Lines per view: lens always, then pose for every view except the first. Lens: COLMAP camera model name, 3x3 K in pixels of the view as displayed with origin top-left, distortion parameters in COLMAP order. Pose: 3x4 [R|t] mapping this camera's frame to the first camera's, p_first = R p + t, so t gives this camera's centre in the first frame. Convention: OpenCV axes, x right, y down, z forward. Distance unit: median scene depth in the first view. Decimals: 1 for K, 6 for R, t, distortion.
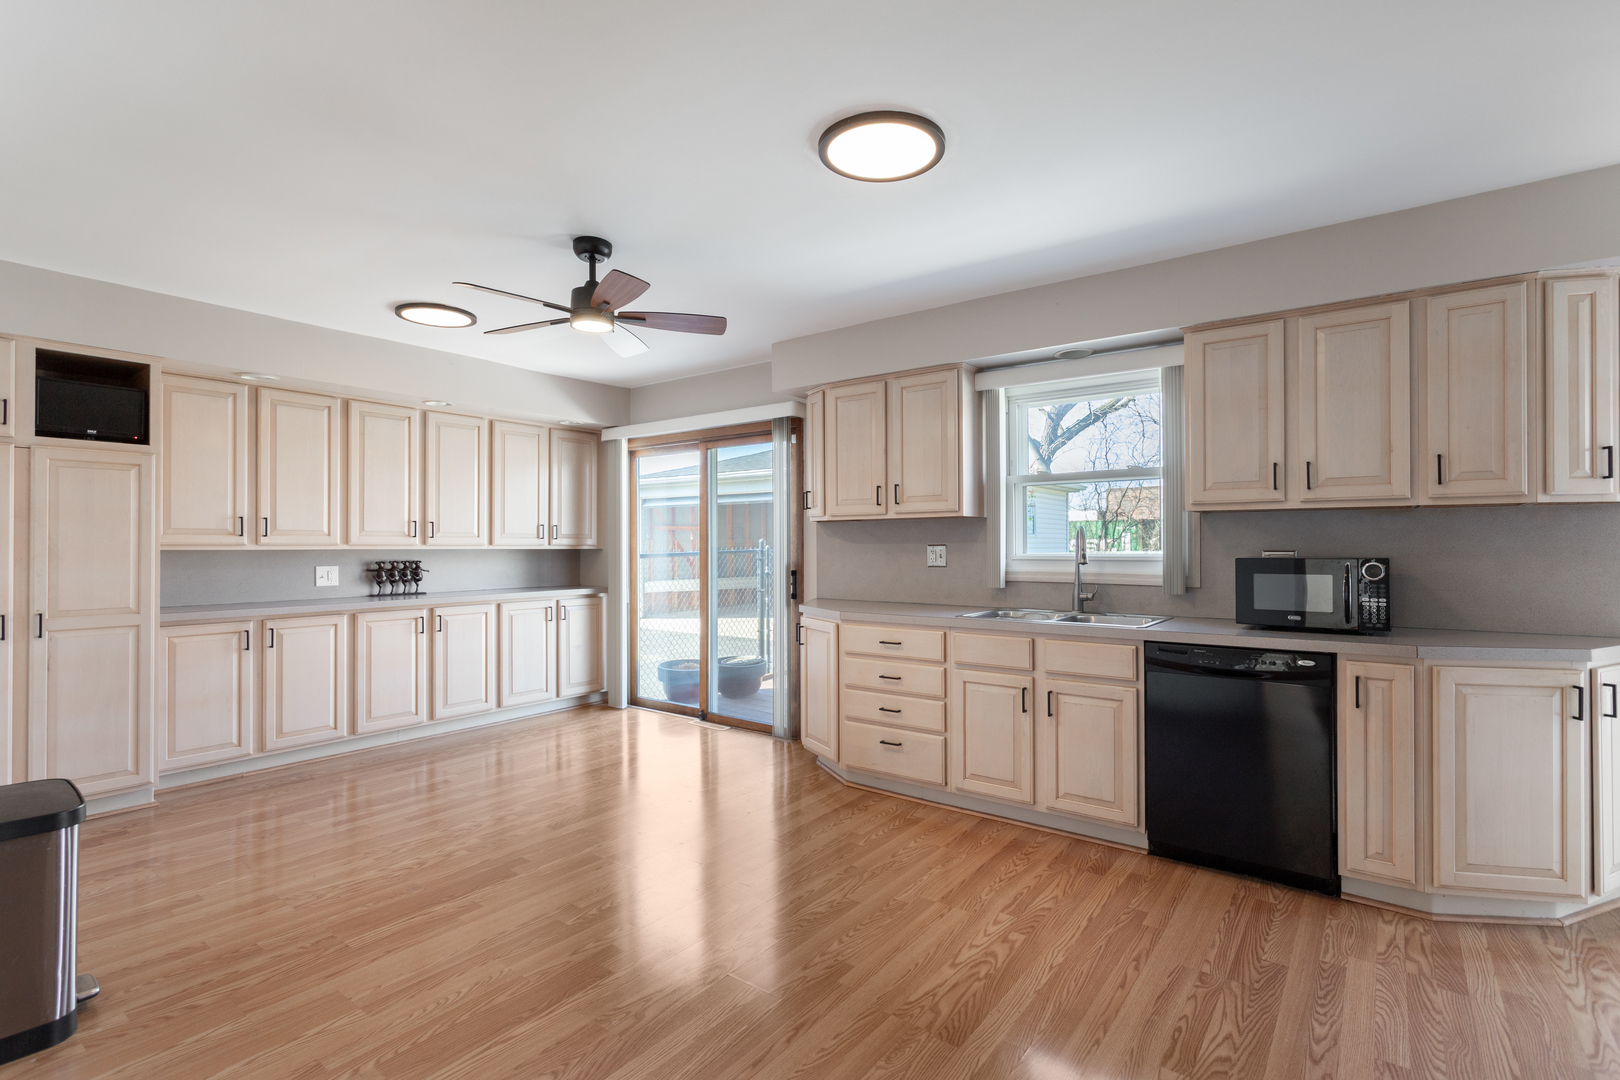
lens RADIAL K [[764.1, 0, 807.8], [0, 764.1, 538.1], [0, 0, 1]] dist [-0.001780, -0.000269]
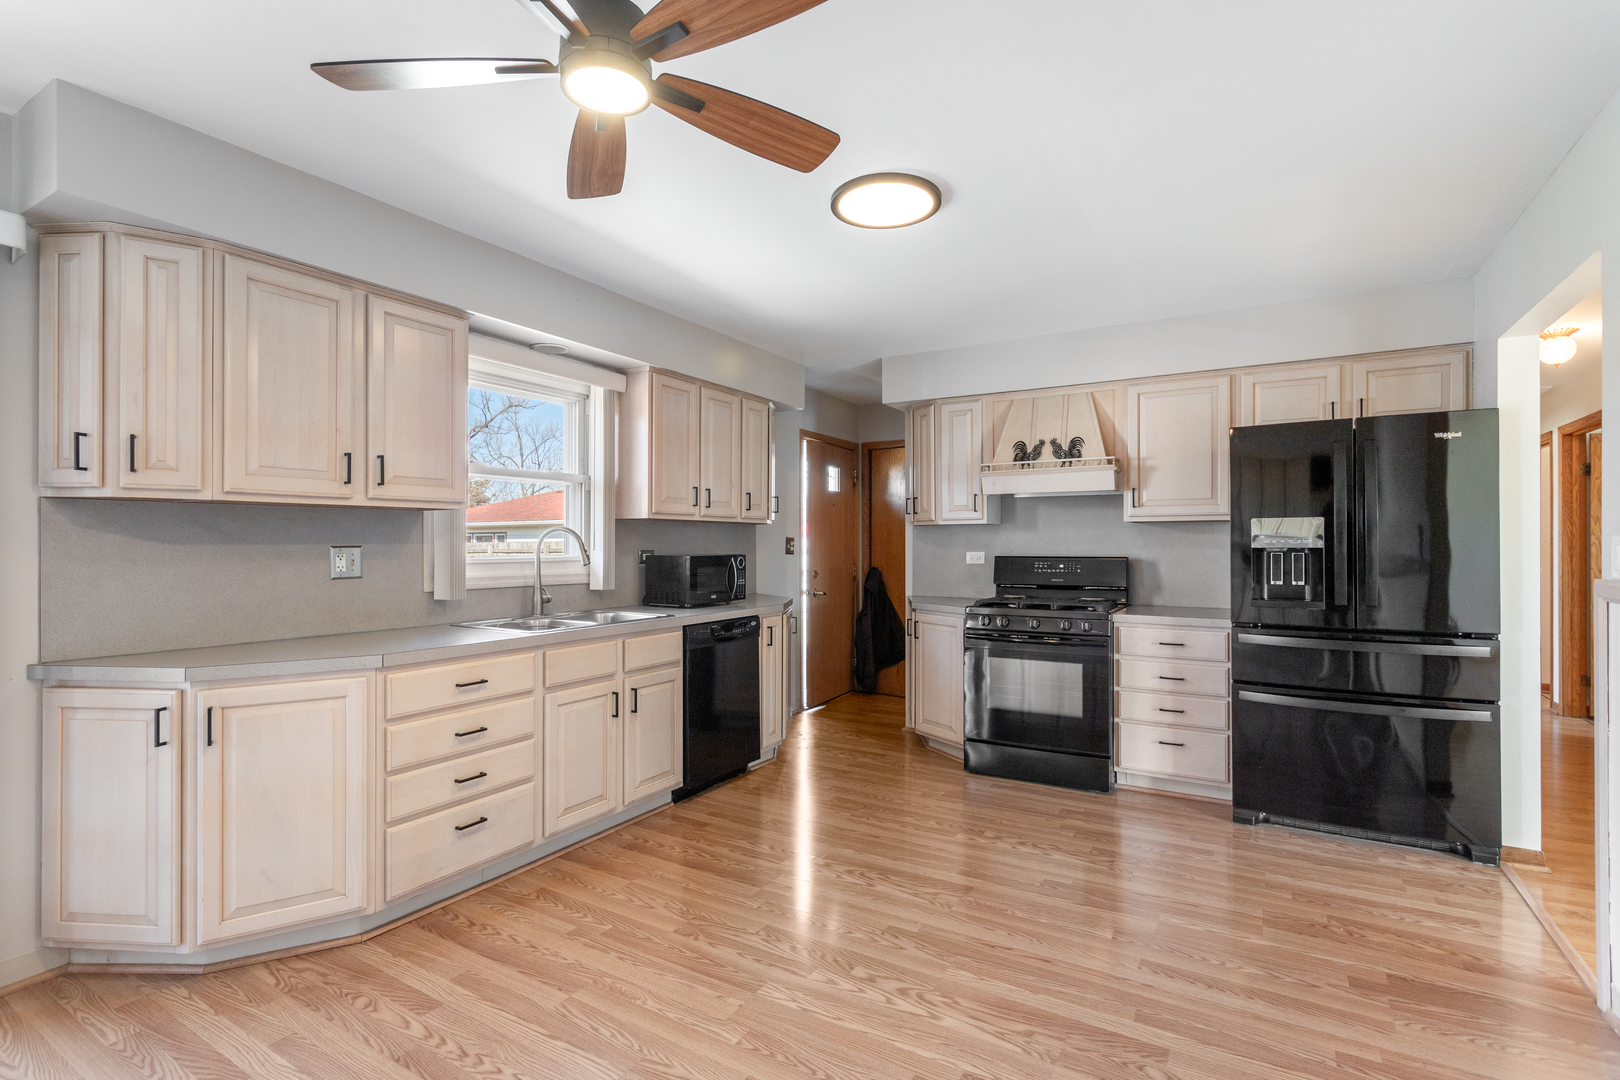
lens RADIAL K [[764.1, 0, 807.5], [0, 764.1, 544.6], [0, 0, 1]] dist [-0.001780, -0.000269]
pose [[-0.105170, -0.001109, 0.994454, -0.659609], [-0.011084, 0.999939, -0.000057, 0.003647], [-0.994393, -0.011029, -0.105175, 0.791483]]
